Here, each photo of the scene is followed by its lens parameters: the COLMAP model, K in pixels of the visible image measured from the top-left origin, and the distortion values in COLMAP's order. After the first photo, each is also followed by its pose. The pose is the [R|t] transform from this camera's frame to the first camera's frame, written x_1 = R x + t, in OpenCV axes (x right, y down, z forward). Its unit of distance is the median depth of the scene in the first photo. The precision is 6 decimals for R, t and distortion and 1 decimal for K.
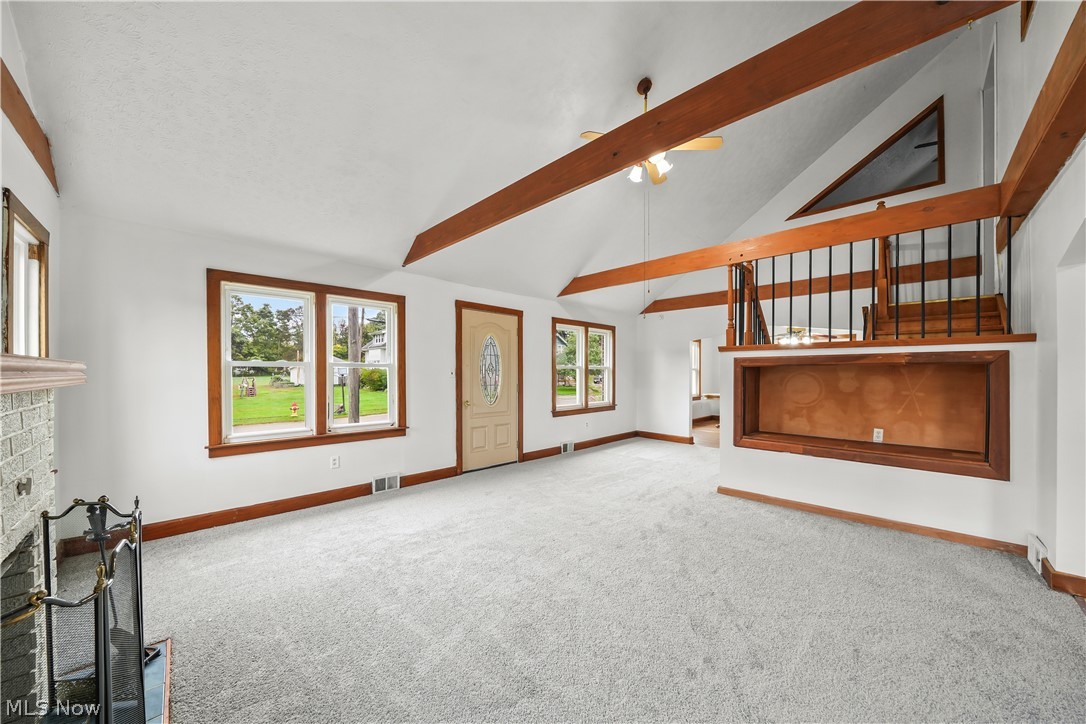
lens RADIAL K [[372.1, 0, 544.2], [0, 372.1, 368.7], [0, 0, 1]] dist [-0.003230, -0.000132]
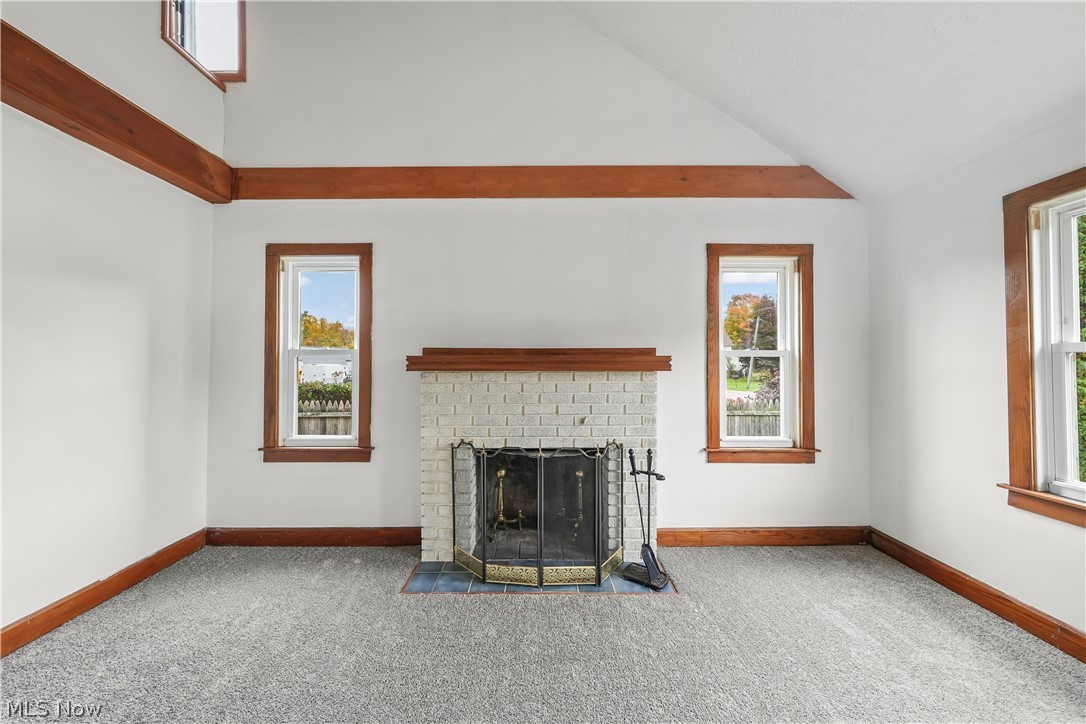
lens RADIAL K [[372.1, 0, 543.1], [0, 372.1, 360.4], [0, 0, 1]] dist [-0.003230, -0.000132]
pose [[-0.690816, -0.010005, -0.722961, 0.084436], [-0.002759, 0.999933, -0.011202, 0.013678], [0.723025, -0.005744, -0.690798, 1.082164]]
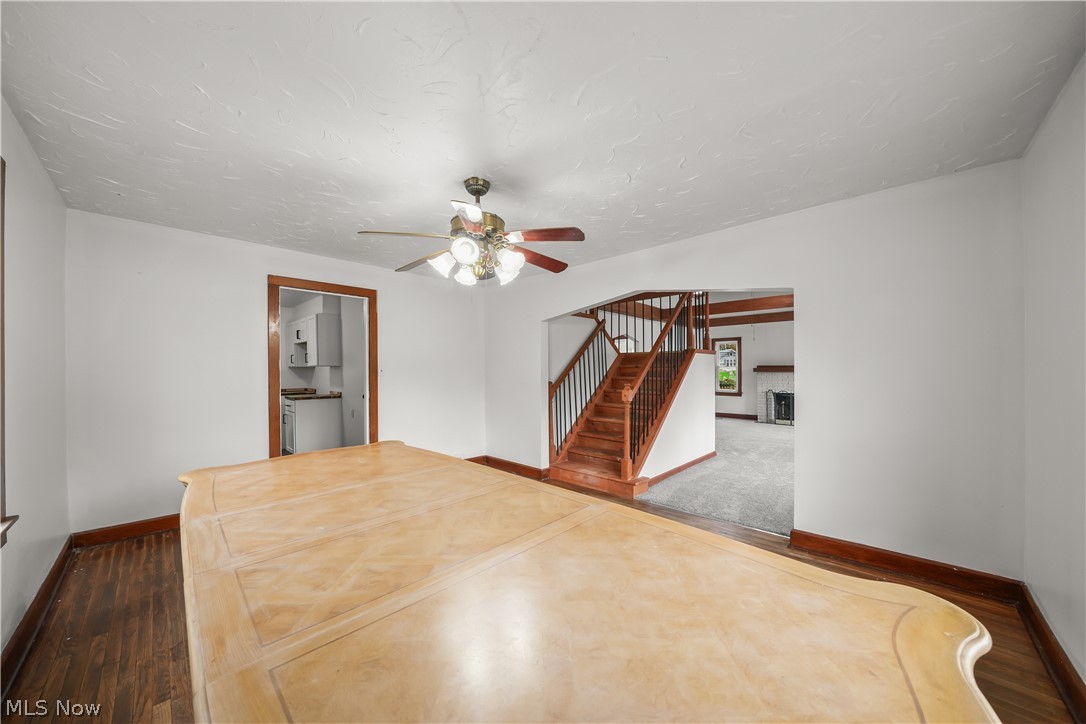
lens RADIAL K [[372.1, 0, 547.7], [0, 372.1, 367.0], [0, 0, 1]] dist [-0.003230, -0.000132]
pose [[-0.999488, 0.003707, -0.031781, 1.826765], [0.003824, 0.999986, -0.003630, -0.011557], [0.031767, -0.003750, -0.999488, 3.848900]]
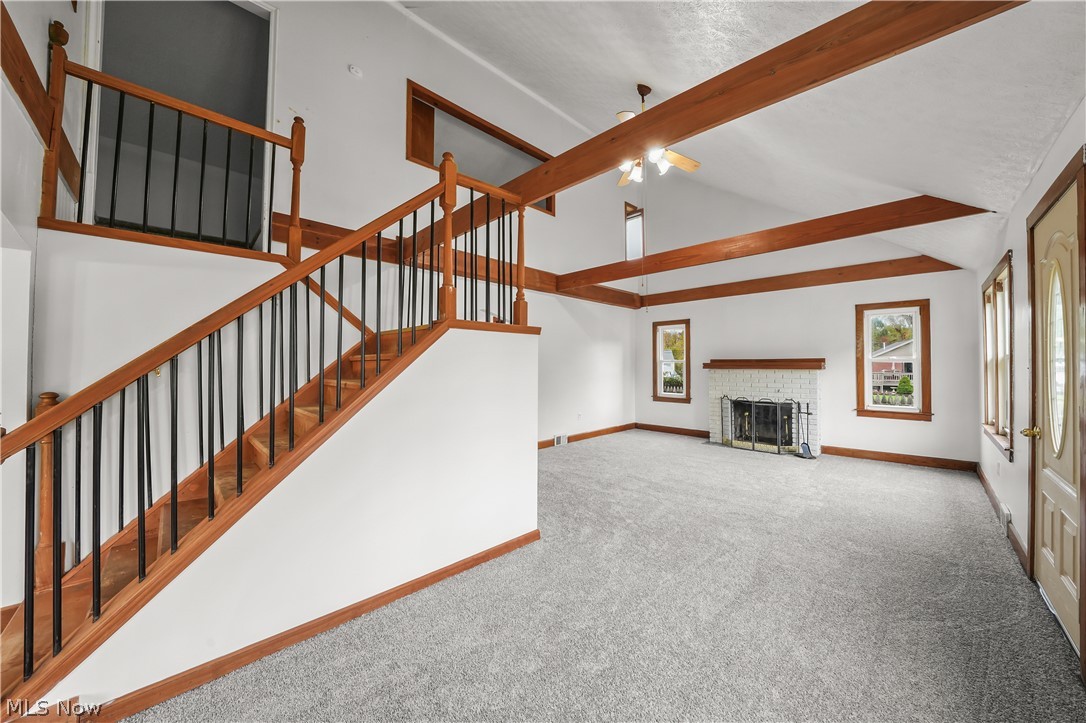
lens RADIAL K [[372.1, 0, 542.1], [0, 372.1, 359.4], [0, 0, 1]] dist [-0.003230, -0.000132]
pose [[-0.999923, 0.002086, 0.012241, 0.714455], [0.001945, 0.999932, -0.011463, -0.005079], [-0.012264, -0.011439, -0.999859, 2.749840]]
